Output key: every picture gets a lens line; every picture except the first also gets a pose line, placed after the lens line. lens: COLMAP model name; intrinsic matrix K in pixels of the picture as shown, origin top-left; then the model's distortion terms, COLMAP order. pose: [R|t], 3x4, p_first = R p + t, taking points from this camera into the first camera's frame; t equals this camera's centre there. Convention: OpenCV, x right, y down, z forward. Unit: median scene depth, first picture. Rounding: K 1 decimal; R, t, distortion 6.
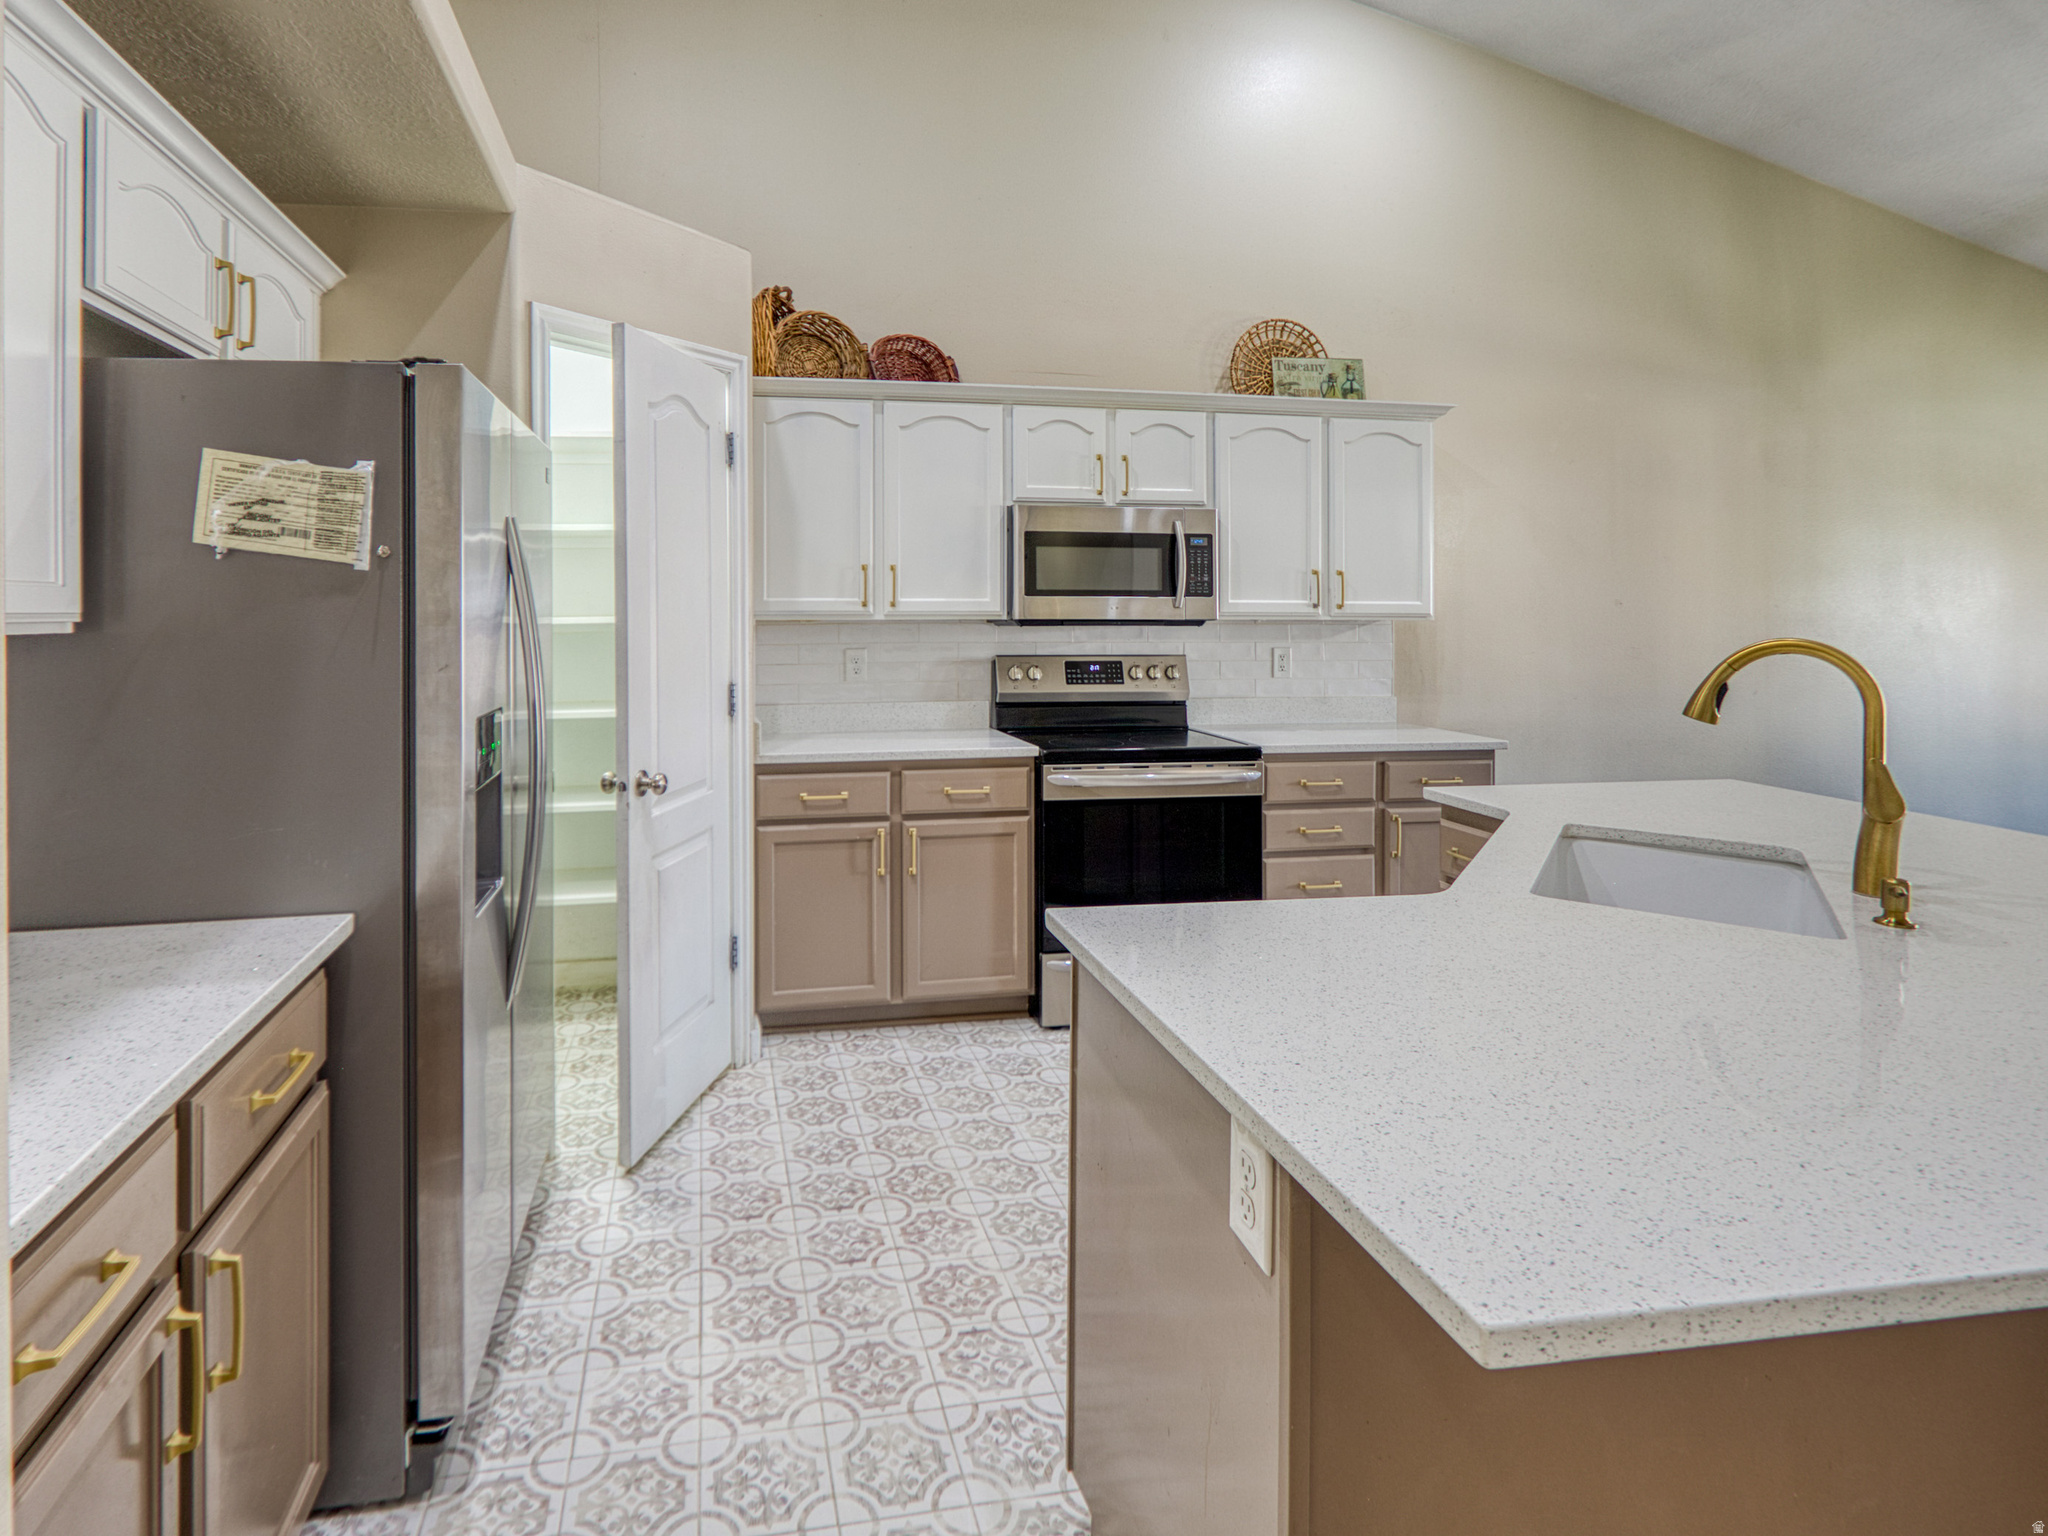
lens RADIAL K [[984.0, 0, 876.1], [0, 984.0, 594.6], [0, 0, 1]] dist [-0.006084, 0.001731]
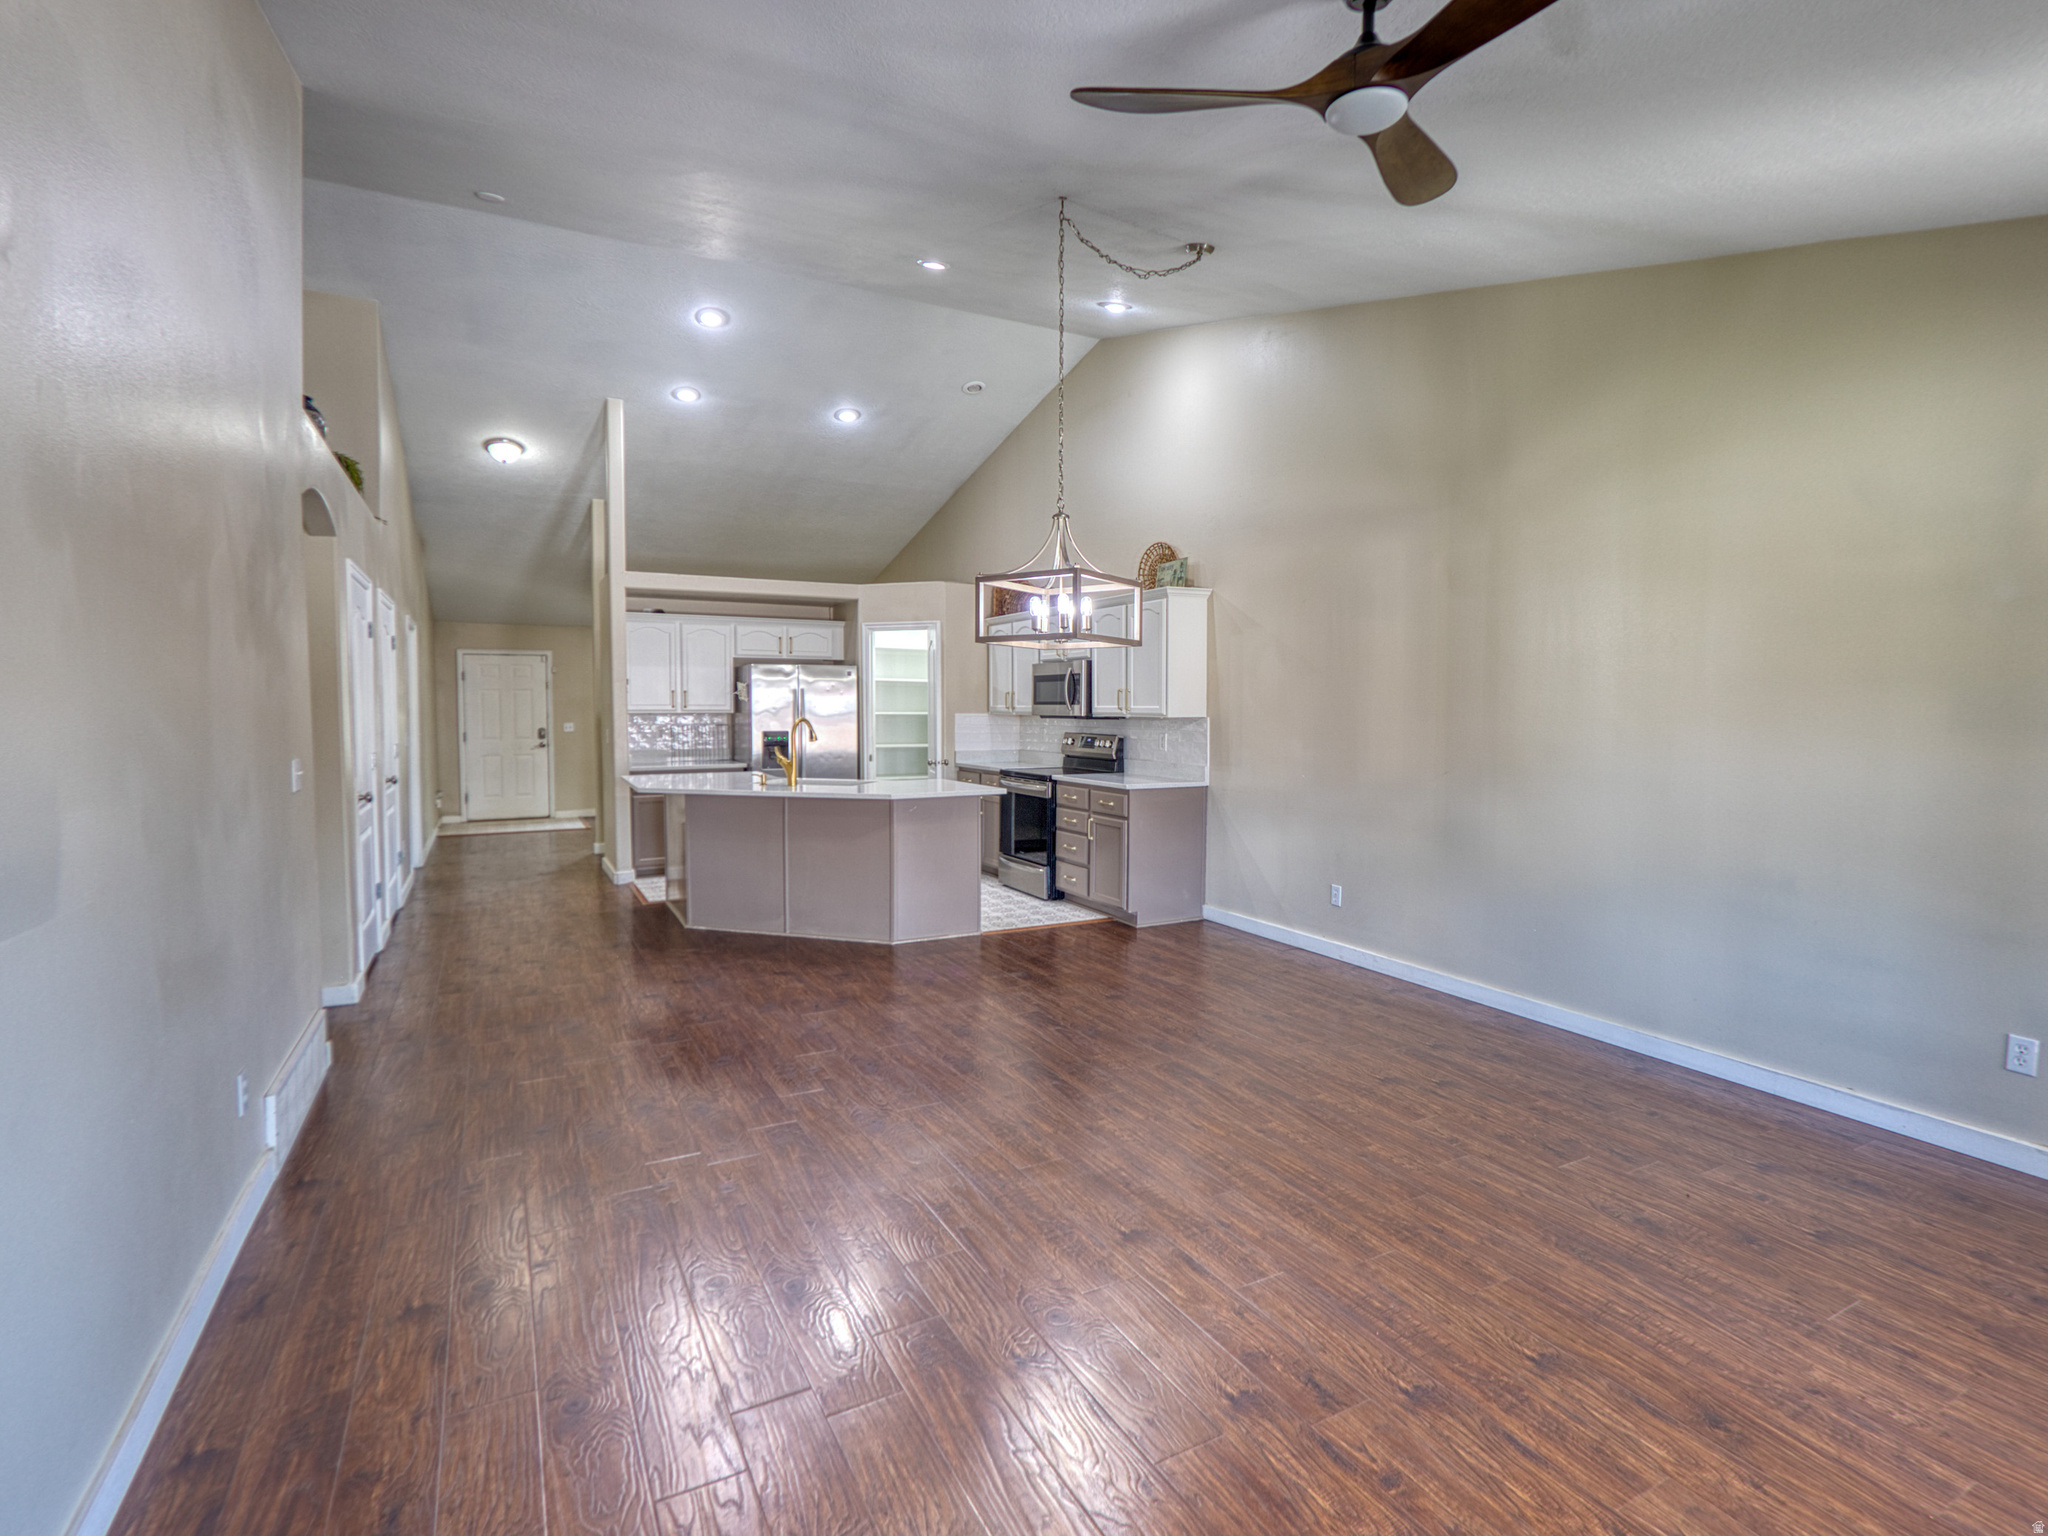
lens RADIAL K [[984.0, 0, 1017.5], [0, 984.0, 748.6], [0, 0, 1]] dist [-0.006084, 0.001731]
pose [[0.339027, 0.039552, -0.939945, 2.214939], [0.007279, 0.998976, 0.044661, 0.001604], [0.940749, -0.021983, 0.338391, 0.200091]]
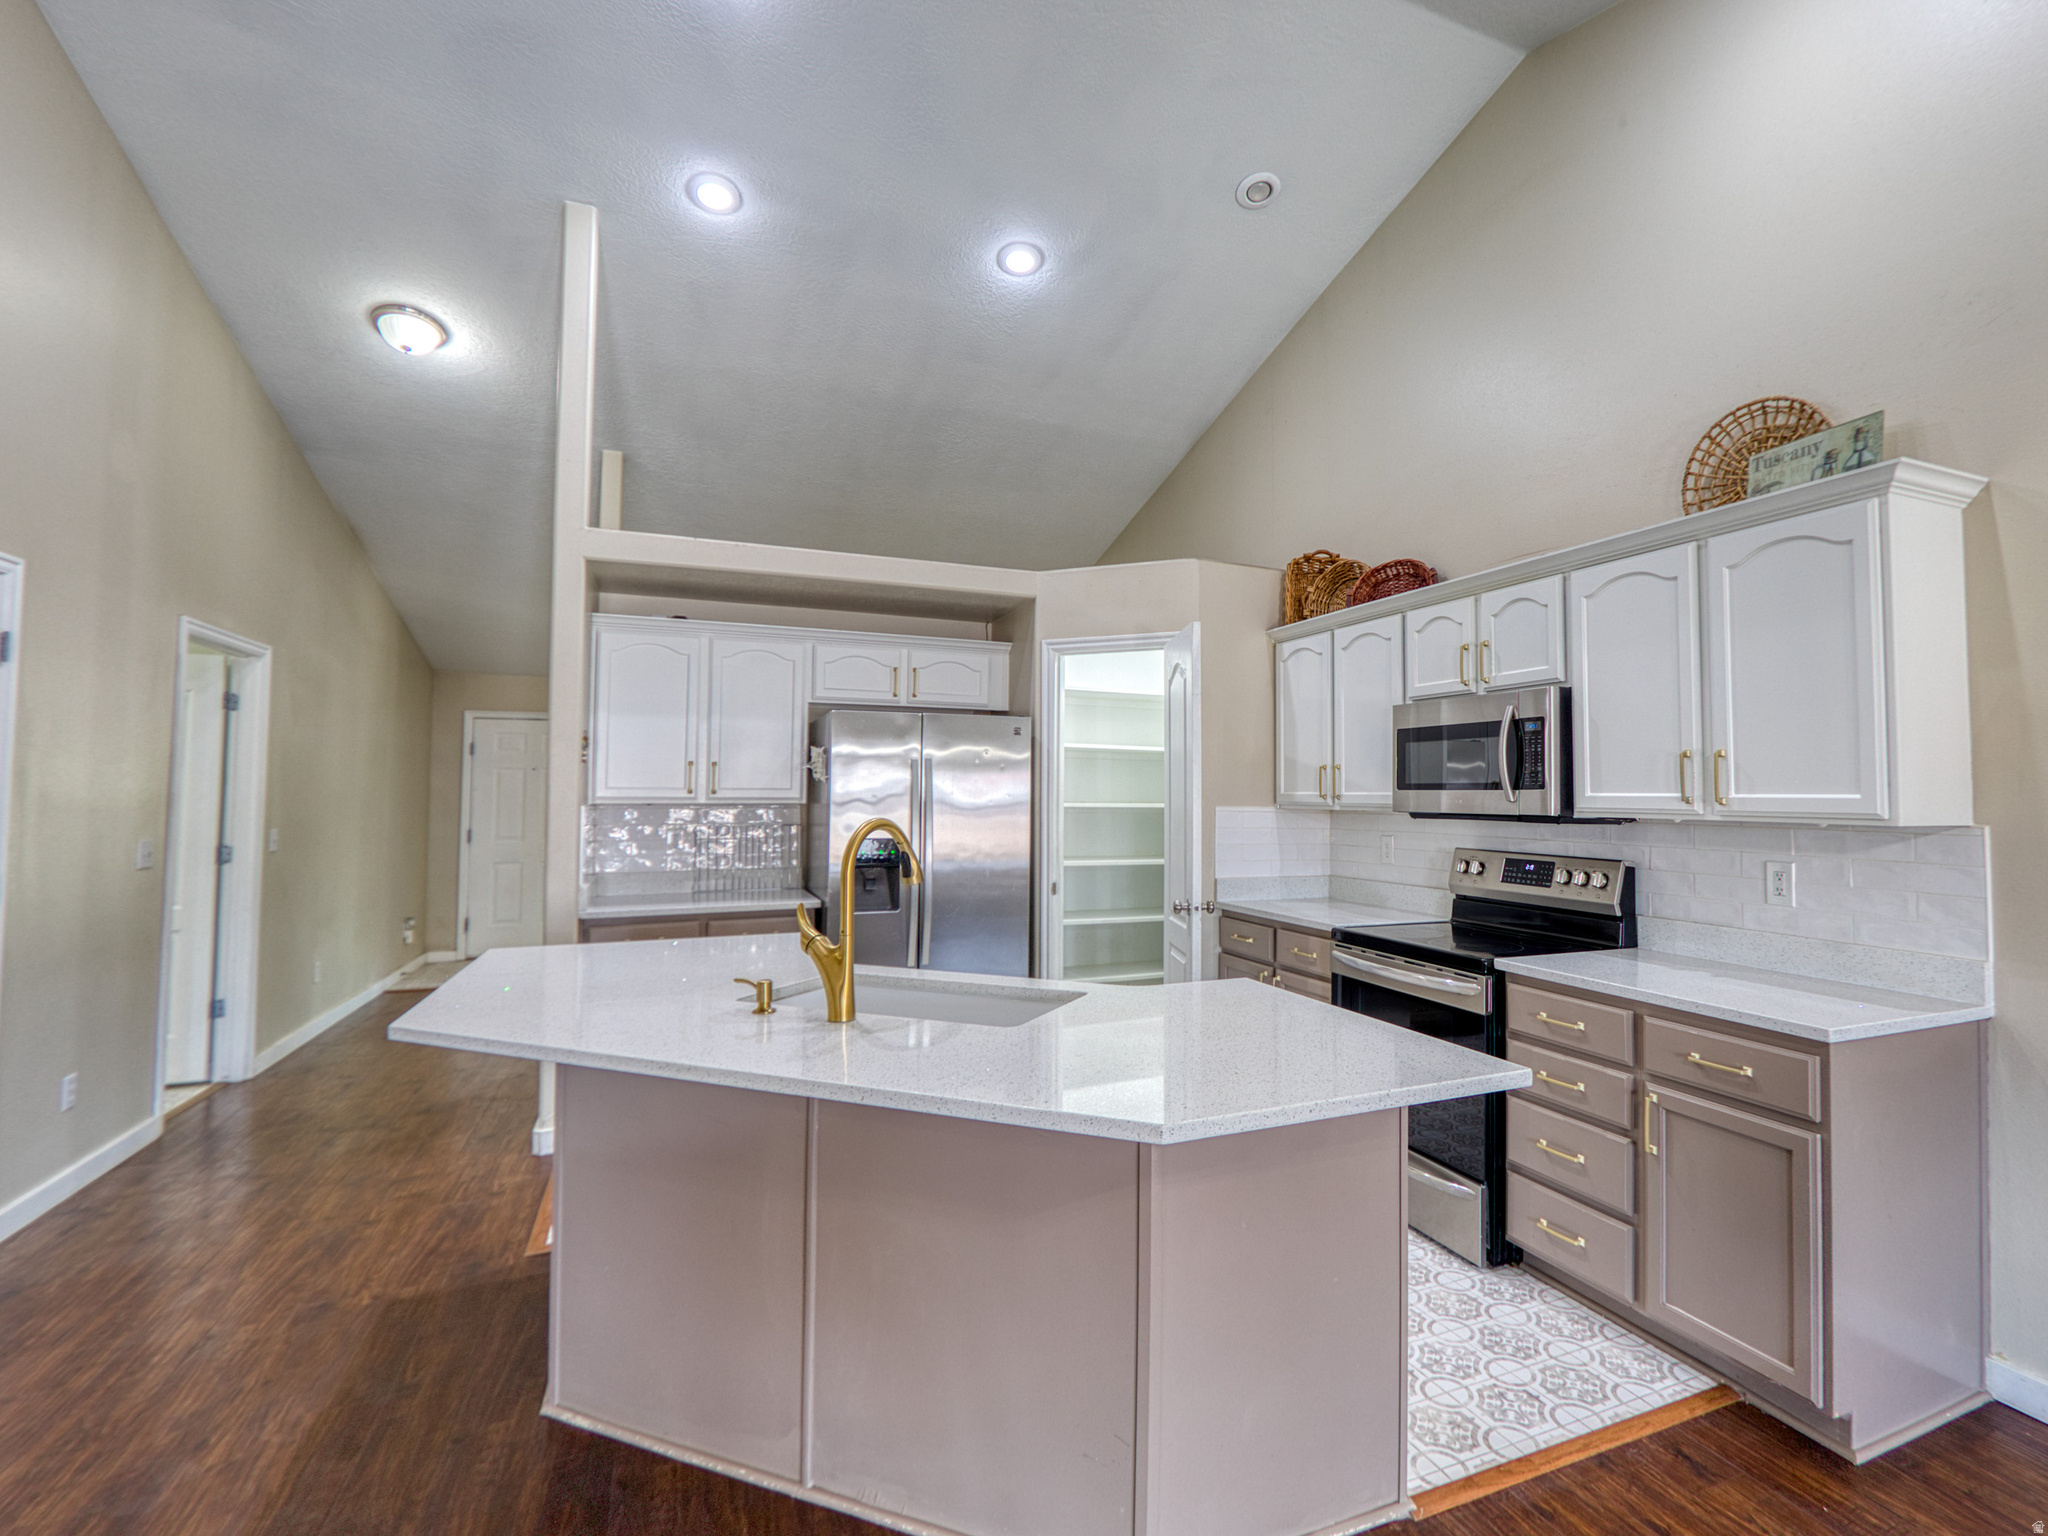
lens RADIAL K [[984.0, 0, 1129.2], [0, 984.0, 742.8], [0, 0, 1]] dist [-0.006084, 0.001731]
pose [[0.280557, -0.049675, -0.958551, 1.081992], [0.003791, 0.998709, -0.050647, 0.003678], [0.959830, 0.010575, 0.280383, 0.411416]]
